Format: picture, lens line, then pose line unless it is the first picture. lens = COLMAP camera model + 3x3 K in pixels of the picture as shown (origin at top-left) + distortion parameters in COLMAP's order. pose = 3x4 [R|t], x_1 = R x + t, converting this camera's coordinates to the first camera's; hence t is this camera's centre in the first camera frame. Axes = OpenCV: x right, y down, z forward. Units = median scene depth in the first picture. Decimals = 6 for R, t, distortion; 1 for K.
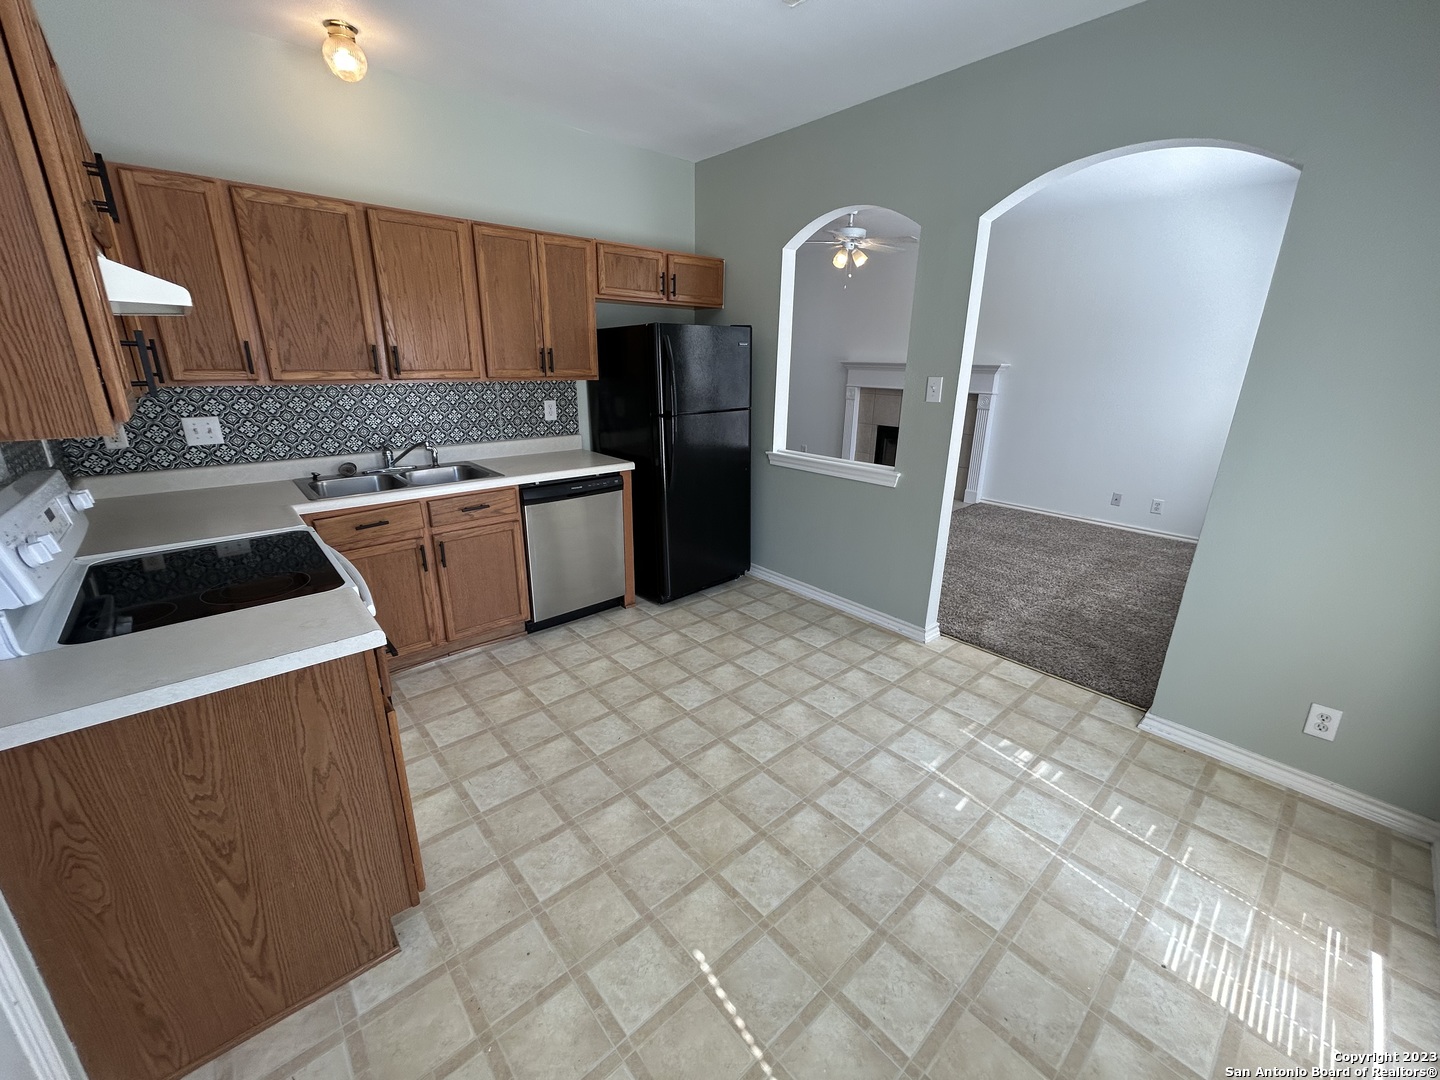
lens RADIAL K [[577.4, 0, 718.1], [0, 577.4, 536.9], [0, 0, 1]] dist [-0.000191, -0.000175]
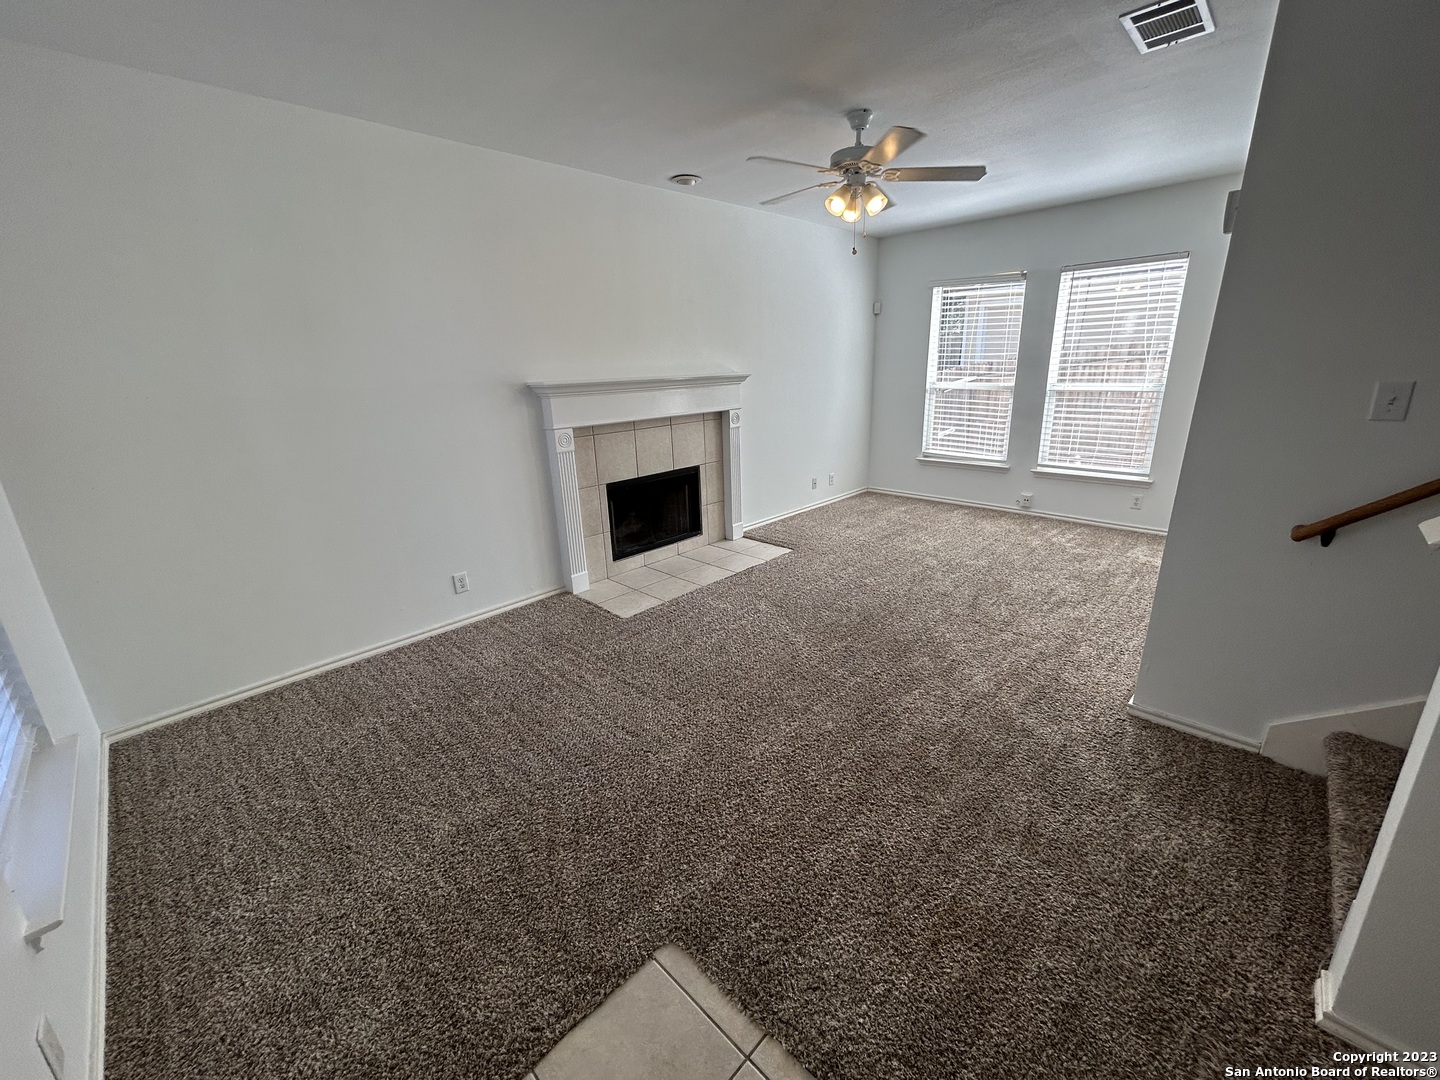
lens RADIAL K [[577.4, 0, 718.1], [0, 577.4, 536.9], [0, 0, 1]] dist [-0.000191, -0.000175]
pose [[-0.068908, -0.297648, 0.952185, -0.783093], [0.328604, 0.894419, 0.303371, -0.706028], [-0.941951, 0.333796, 0.036175, 2.166721]]
